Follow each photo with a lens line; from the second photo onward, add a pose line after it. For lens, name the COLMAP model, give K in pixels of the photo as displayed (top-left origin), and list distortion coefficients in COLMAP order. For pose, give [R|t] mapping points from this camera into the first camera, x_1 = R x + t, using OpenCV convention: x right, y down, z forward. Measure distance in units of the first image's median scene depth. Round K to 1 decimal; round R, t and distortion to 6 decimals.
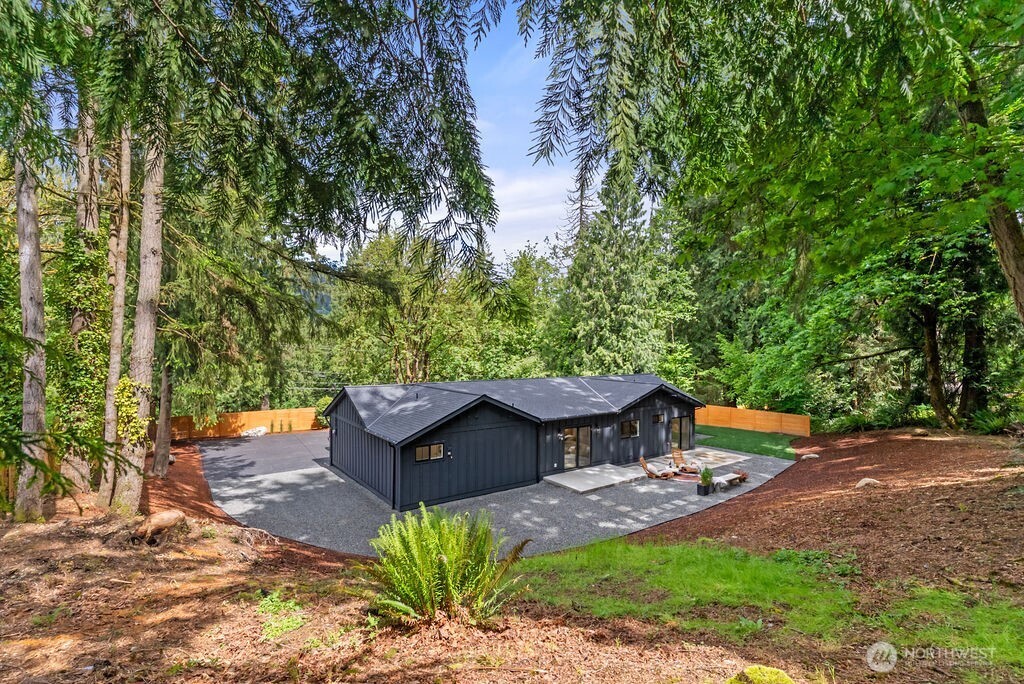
lens RADIAL K [[489.5, 0, 510.0], [0, 489.5, 341.1], [0, 0, 1]] dist [-0.003697, -0.000260]
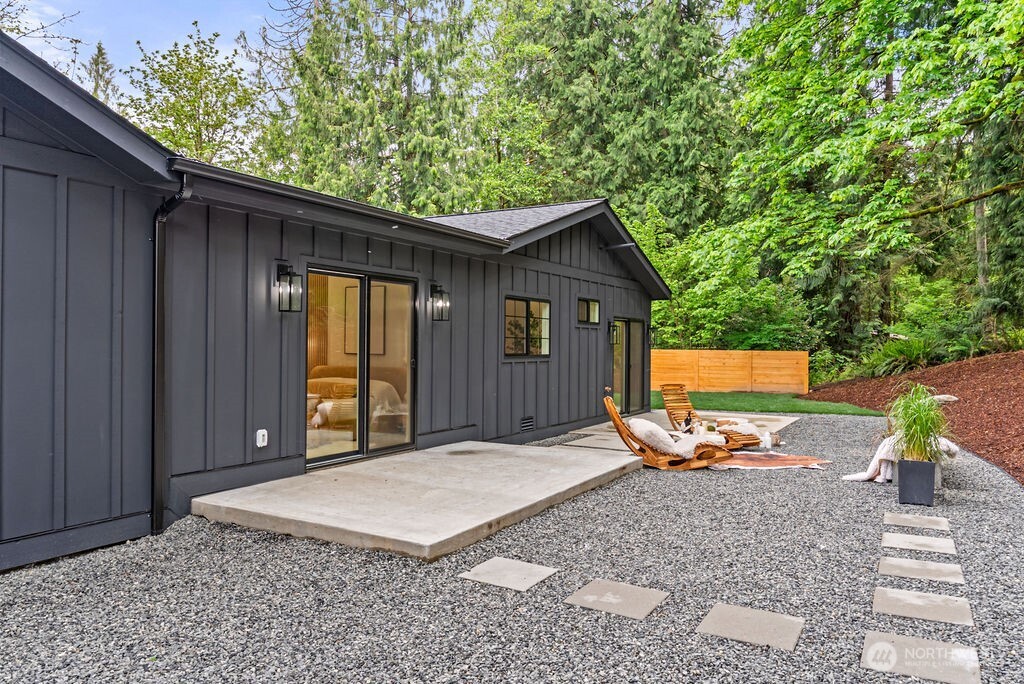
lens RADIAL K [[707.2, 0, 514.0], [0, 707.2, 341.0], [0, 0, 1]] dist [-0.002289, -0.000554]
pose [[0.905660, 0.007504, 0.423938, 0.062531], [-0.006746, 0.999972, -0.003288, 0.212566], [-0.423950, 0.000118, 0.905685, 0.688147]]
